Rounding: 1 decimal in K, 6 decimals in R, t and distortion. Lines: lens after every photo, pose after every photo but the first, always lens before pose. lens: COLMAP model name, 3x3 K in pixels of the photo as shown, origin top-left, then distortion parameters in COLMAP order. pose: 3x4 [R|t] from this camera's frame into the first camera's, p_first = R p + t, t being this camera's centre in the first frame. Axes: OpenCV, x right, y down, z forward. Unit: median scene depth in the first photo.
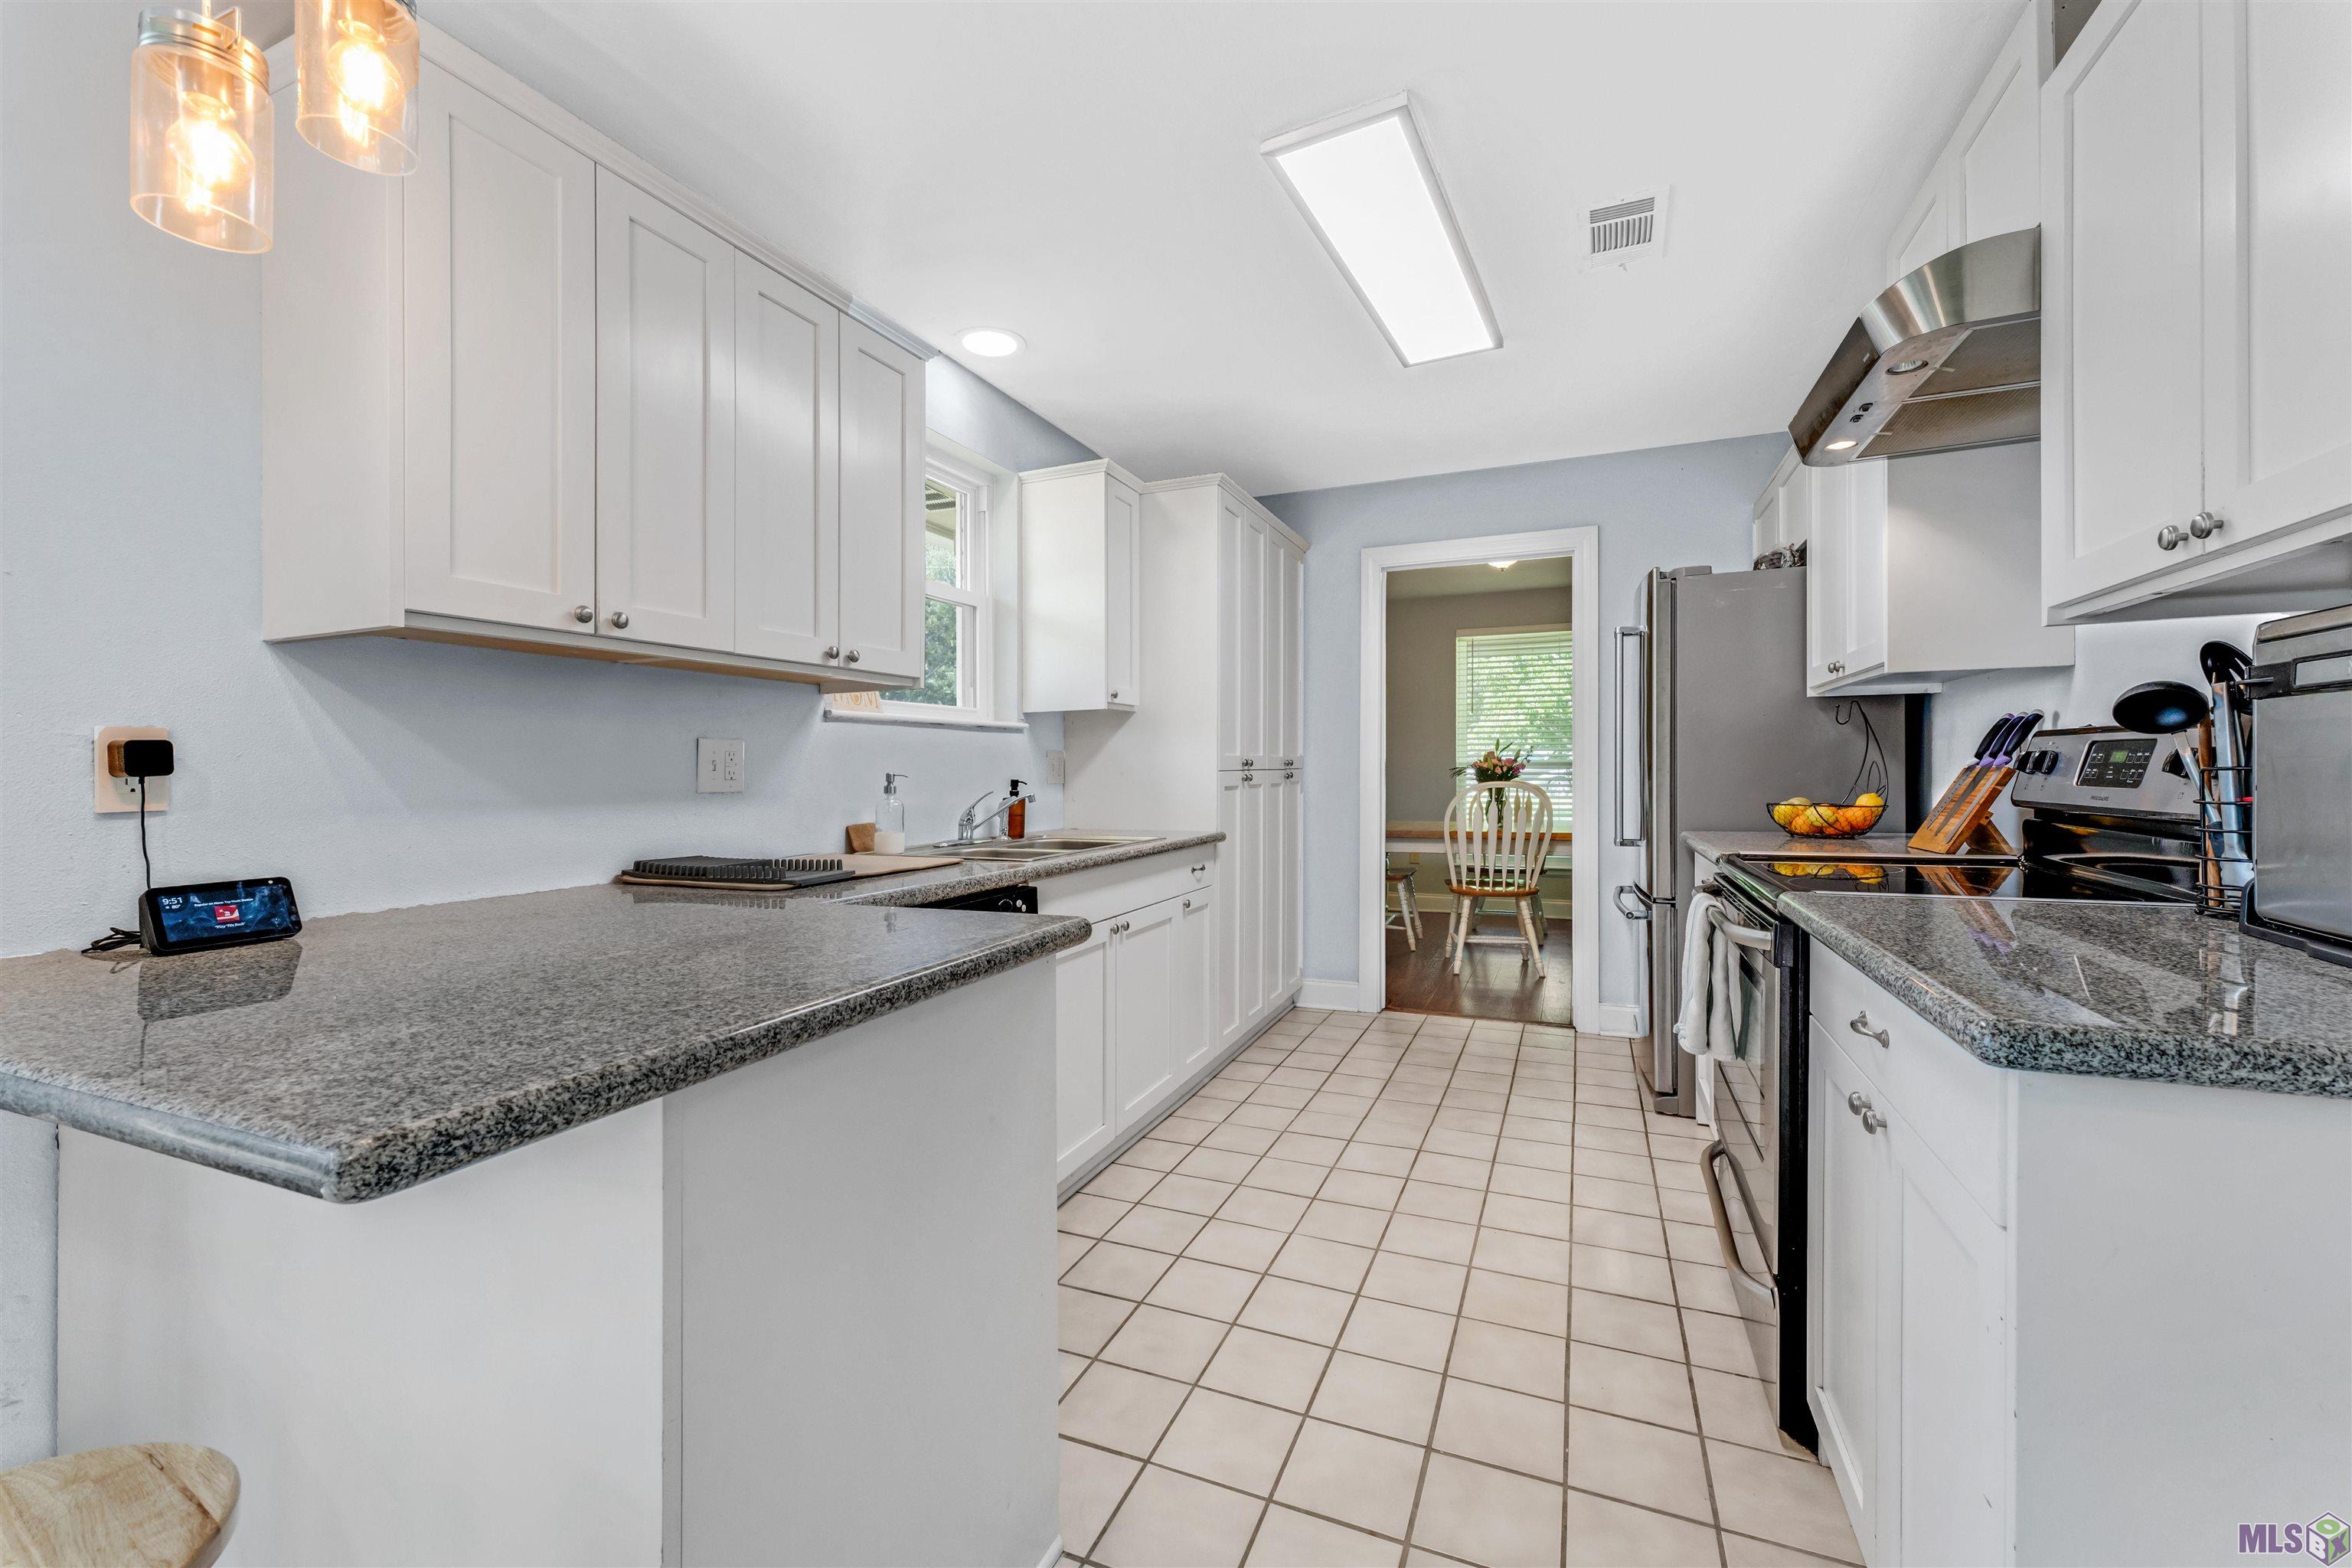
lens RADIAL K [[961.2, 0, 1161.2], [0, 961.2, 755.8], [0, 0, 1]] dist [0.004516, 0.001246]
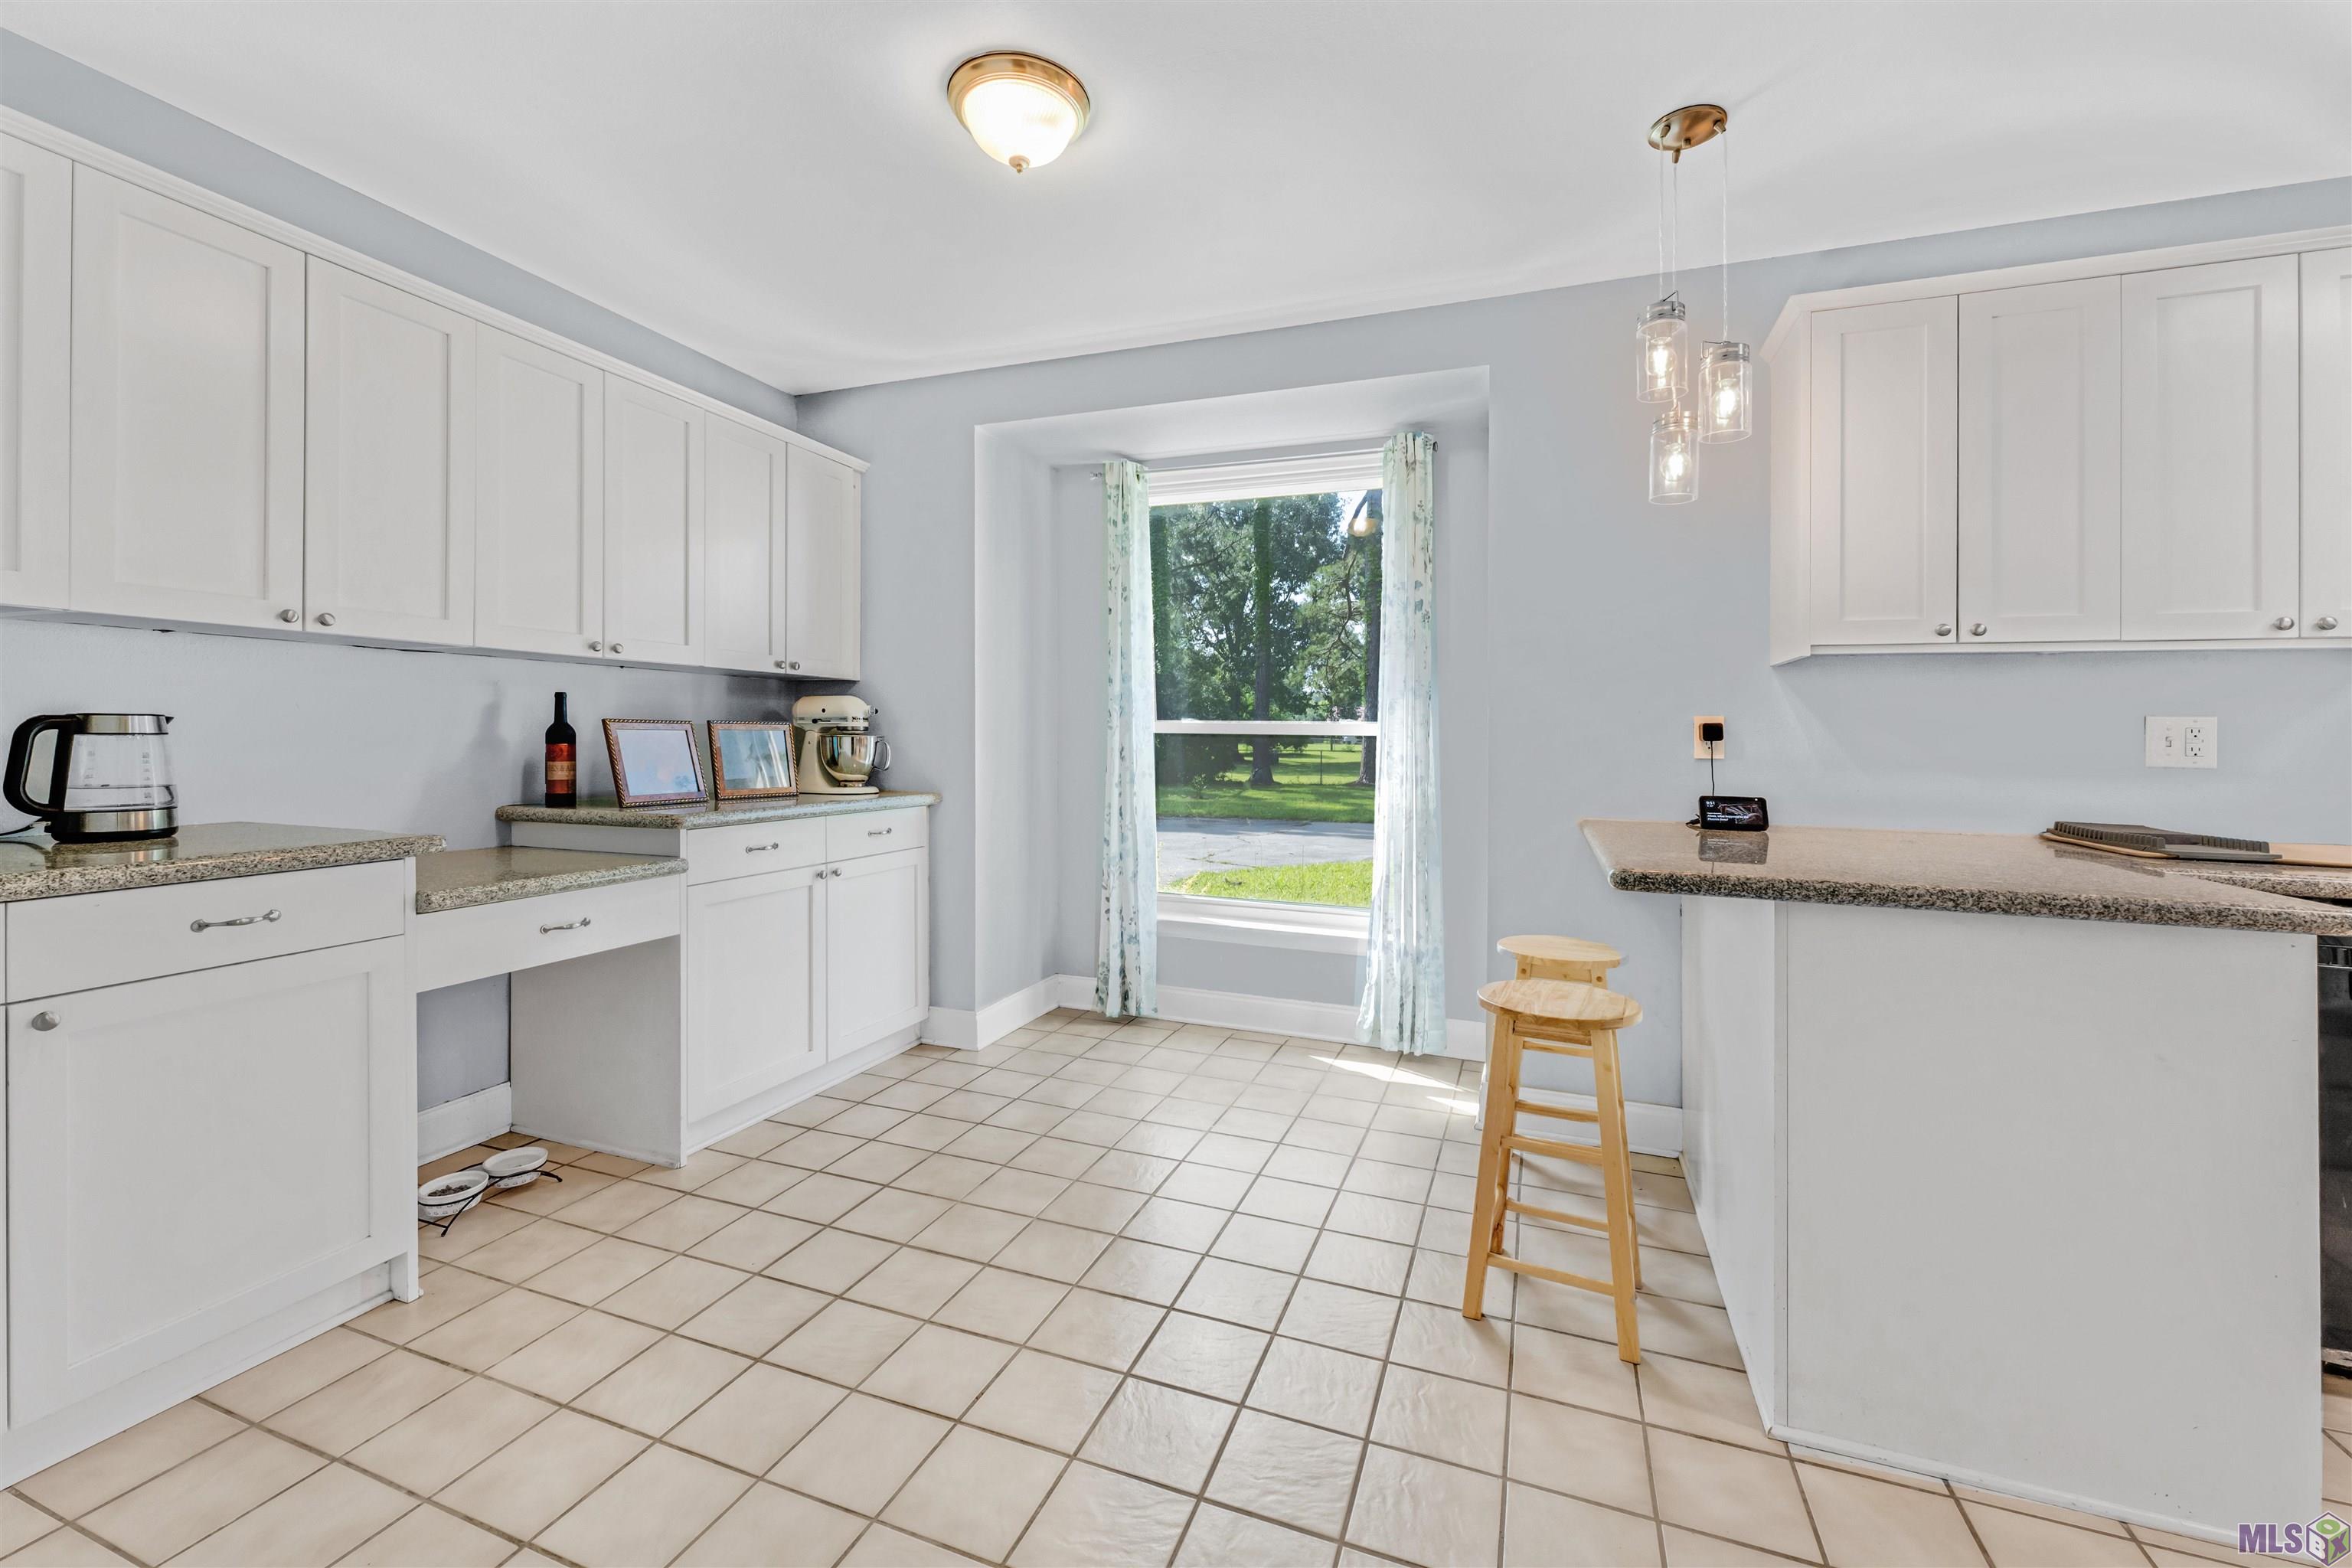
lens RADIAL K [[961.2, 0, 1162.1], [0, 961.2, 727.5], [0, 0, 1]] dist [0.004516, 0.001246]
pose [[0.037358, 0.003858, -0.999295, 0.866805], [-0.001891, 0.999991, 0.003790, -0.011567], [0.999300, 0.001748, 0.037365, -0.201960]]
